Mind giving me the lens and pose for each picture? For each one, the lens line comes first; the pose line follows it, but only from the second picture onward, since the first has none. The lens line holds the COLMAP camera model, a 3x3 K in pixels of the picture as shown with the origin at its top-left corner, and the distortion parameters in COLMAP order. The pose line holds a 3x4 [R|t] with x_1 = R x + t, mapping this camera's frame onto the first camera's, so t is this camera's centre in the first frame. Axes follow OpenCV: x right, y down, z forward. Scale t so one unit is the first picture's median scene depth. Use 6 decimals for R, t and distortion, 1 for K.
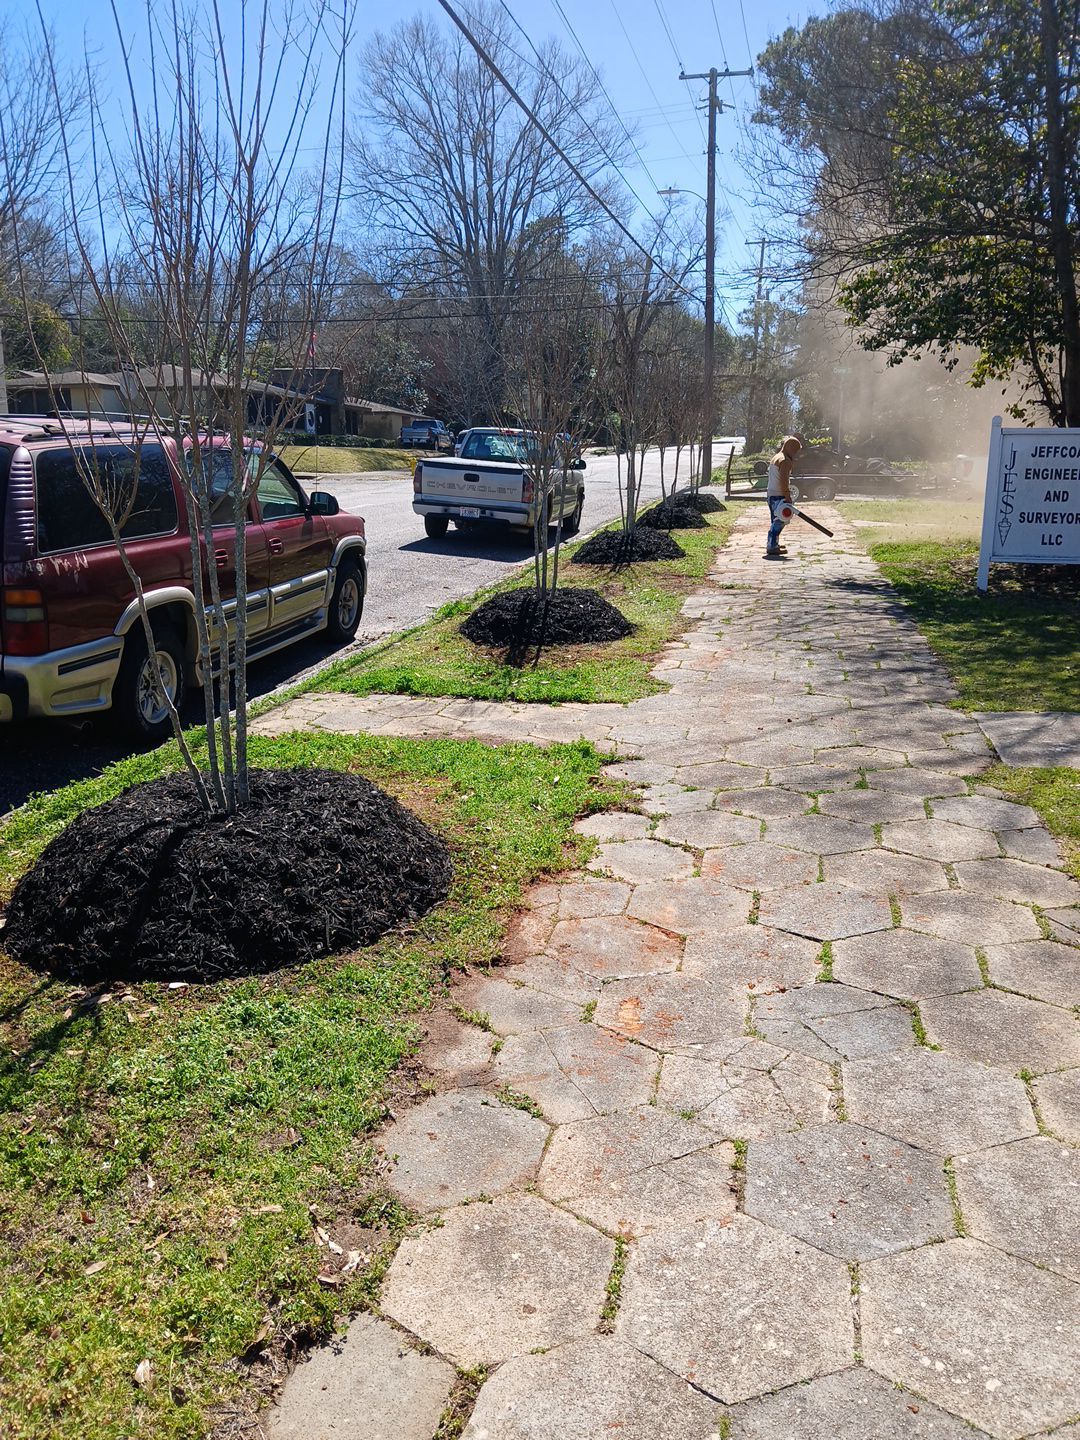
lens RADIAL K [[1173.1, 0, 533.8], [0, 1173.1, 722.1], [0, 0, 1]] dist [0.088276, -0.118544]
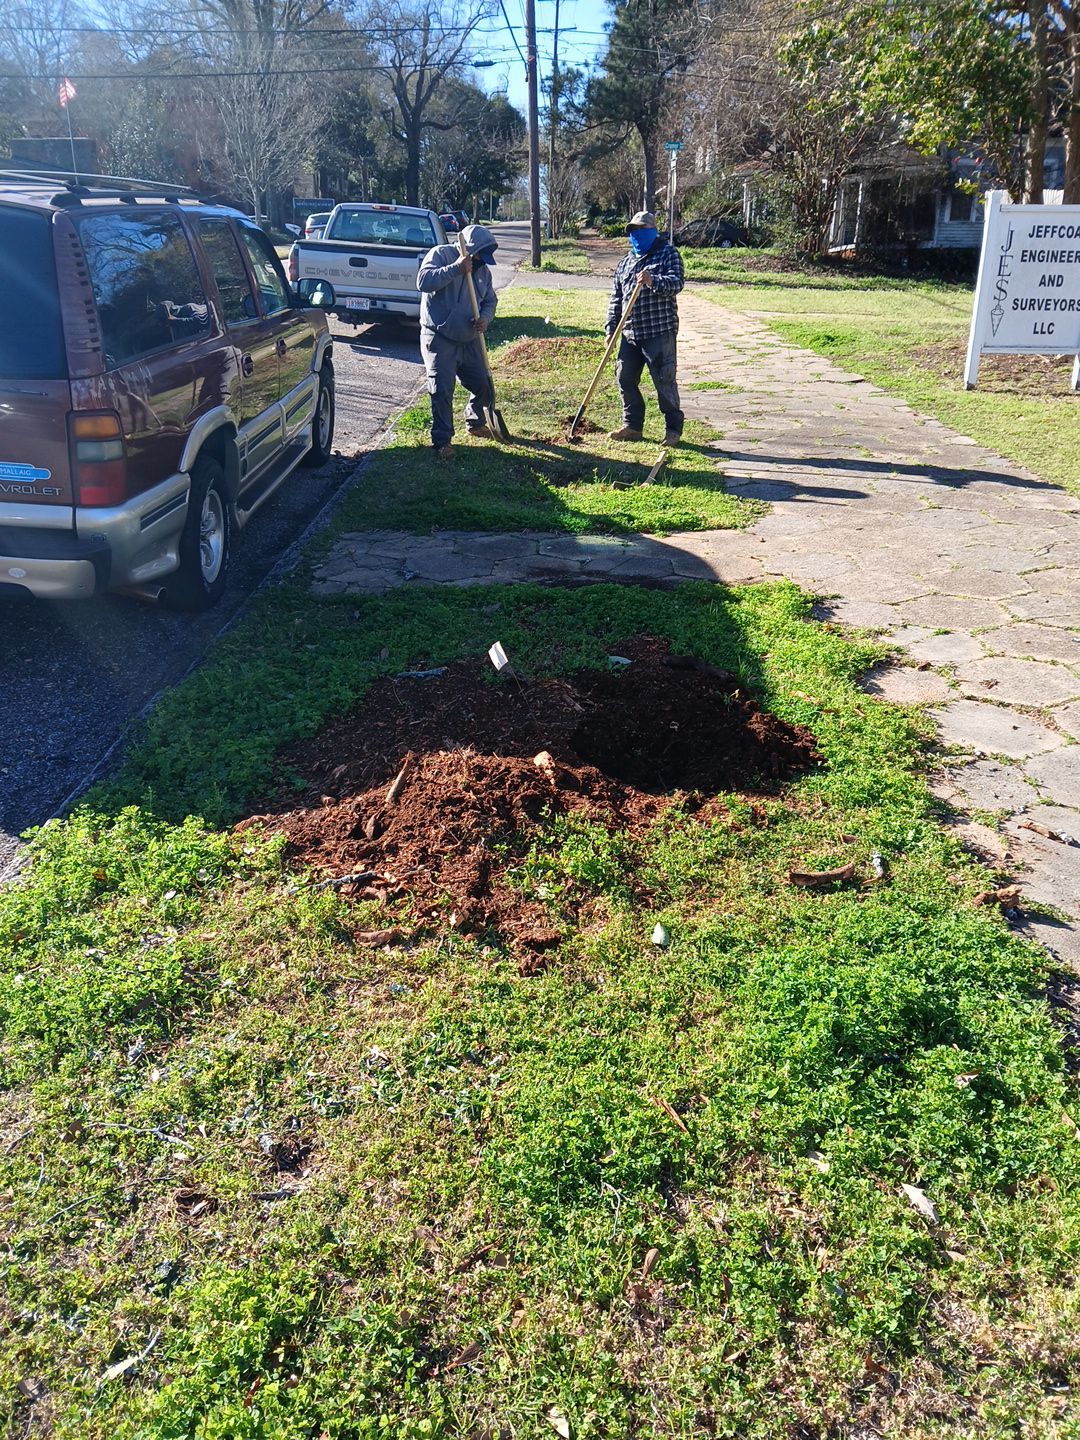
lens RADIAL K [[1203.1, 0, 546.1], [0, 1203.1, 717.9], [0, 0, 1]] dist [-0.002410, -0.005011]
pose [[0.980128, -0.074359, 0.183900, -0.343900], [0.045144, 0.986369, 0.158233, -0.036356], [-0.193159, -0.146787, 0.970125, 0.221257]]
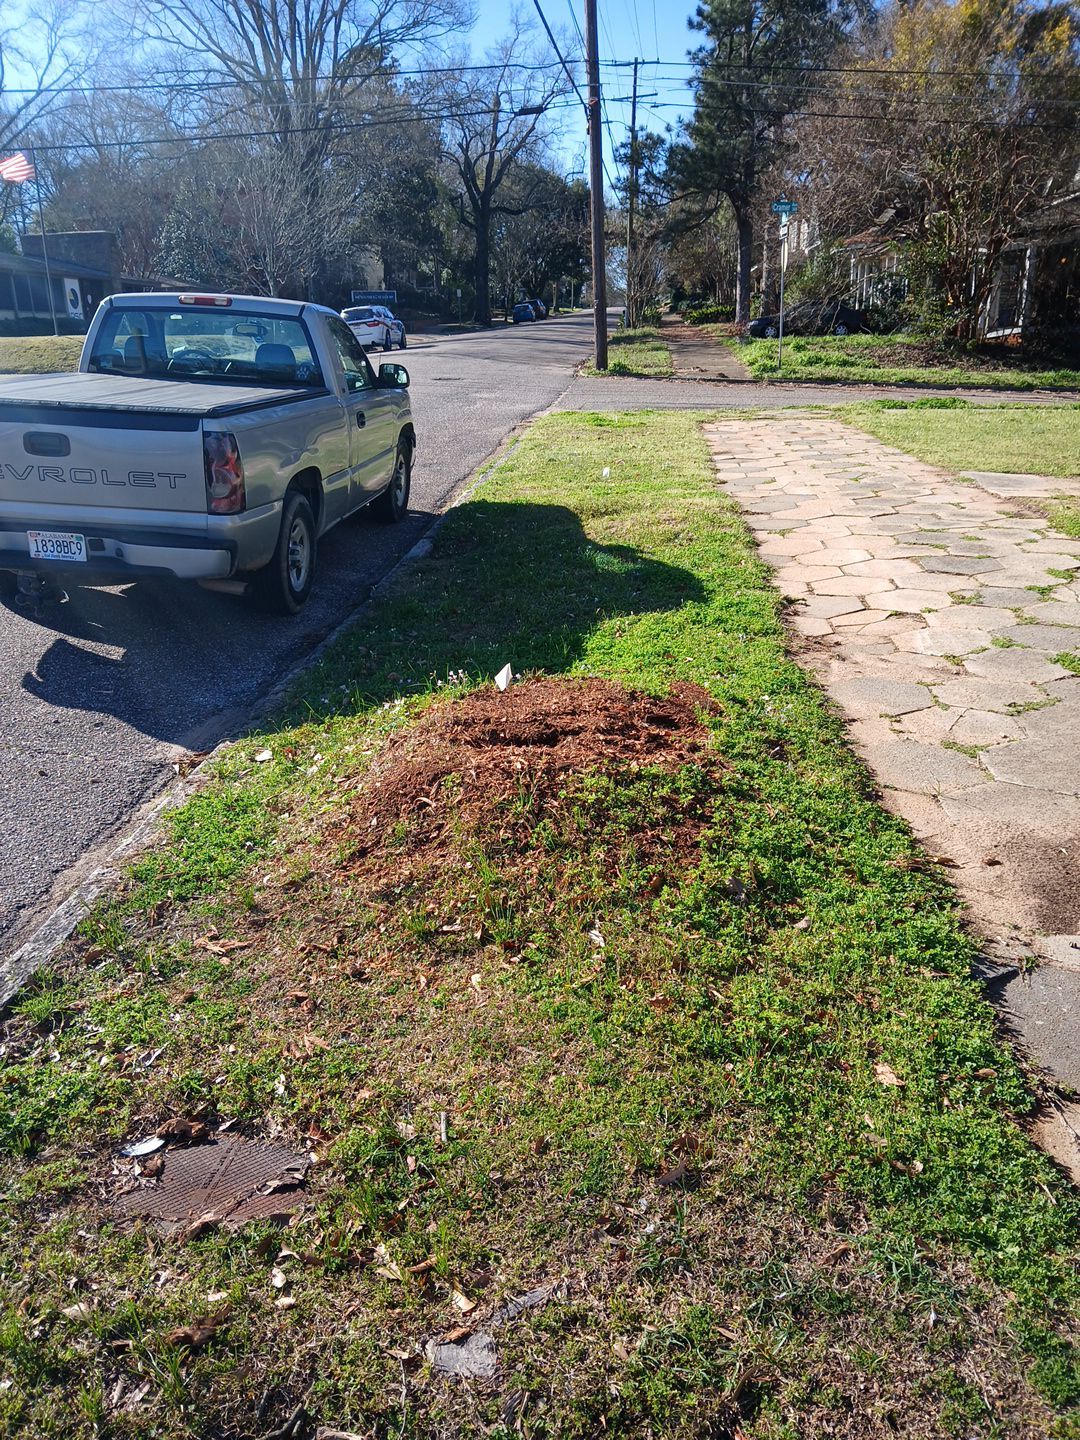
lens RADIAL K [[1166.3, 0, 534.4], [0, 1166.3, 719.8], [0, 0, 1]] dist [-0.011392, -0.003687]
pose [[0.992425, -0.064979, 0.104257, 0.140594], [0.054249, 0.993237, 0.102651, -0.515099], [-0.110223, -0.096218, 0.989239, 2.153723]]
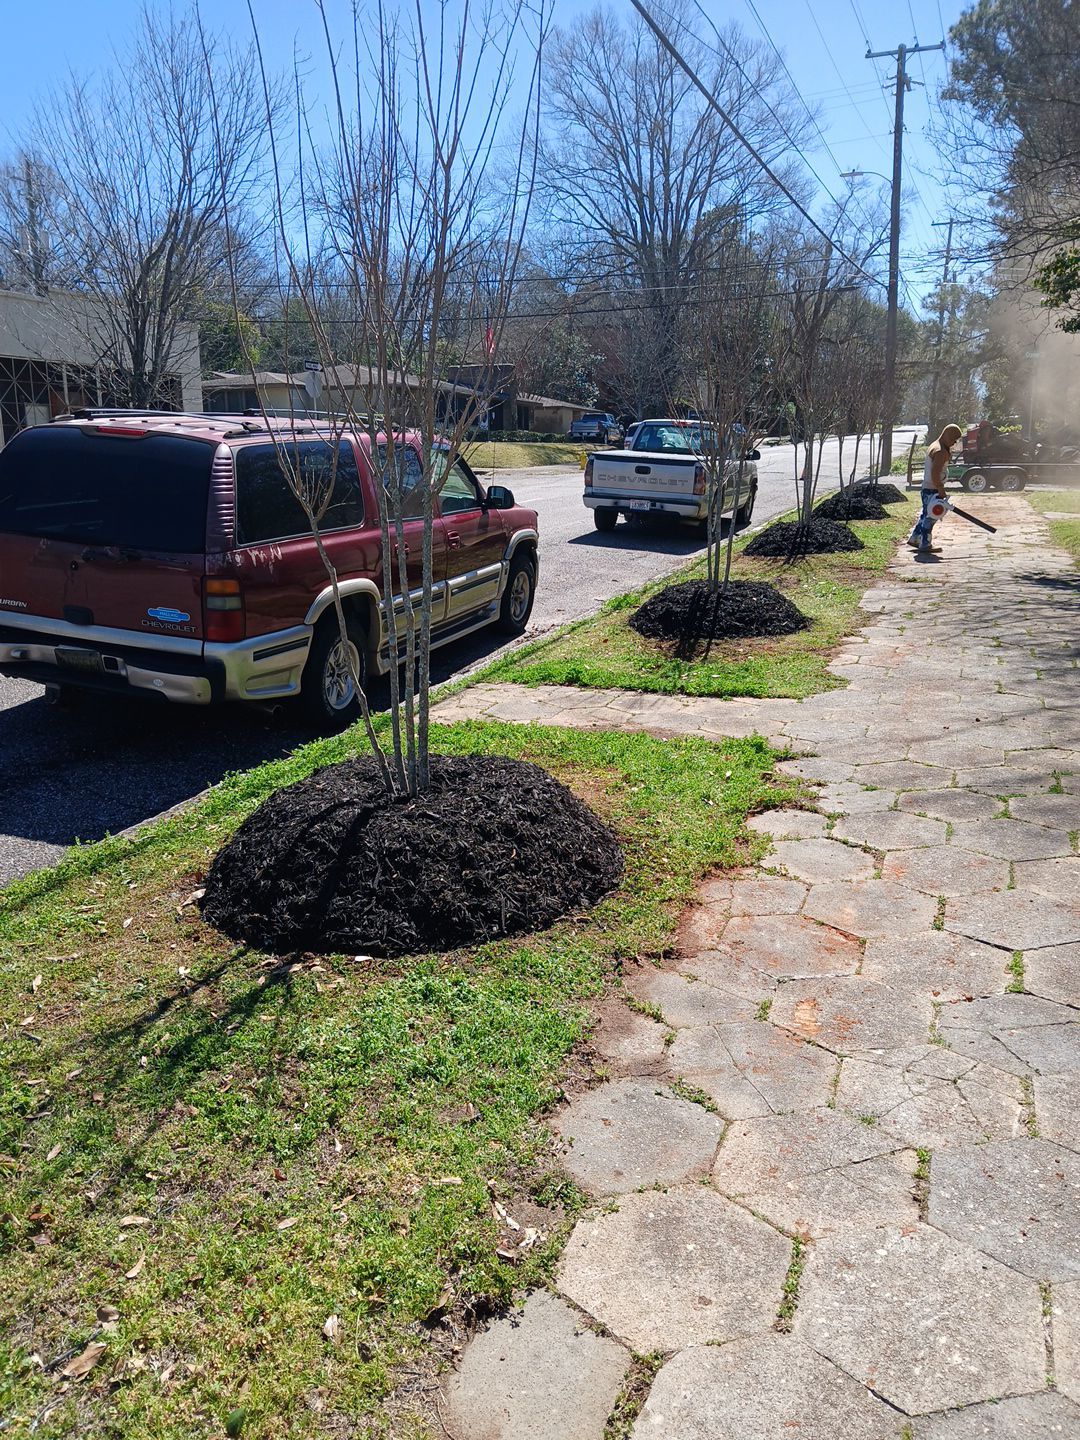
lens RADIAL K [[1173.1, 0, 533.8], [0, 1173.1, 722.1], [0, 0, 1]] dist [0.088276, -0.118544]
pose [[0.990381, 0.022503, -0.136528, -0.010744], [-0.021799, 0.999740, 0.006648, 0.002663], [0.136642, -0.003608, 0.990614, -0.003276]]
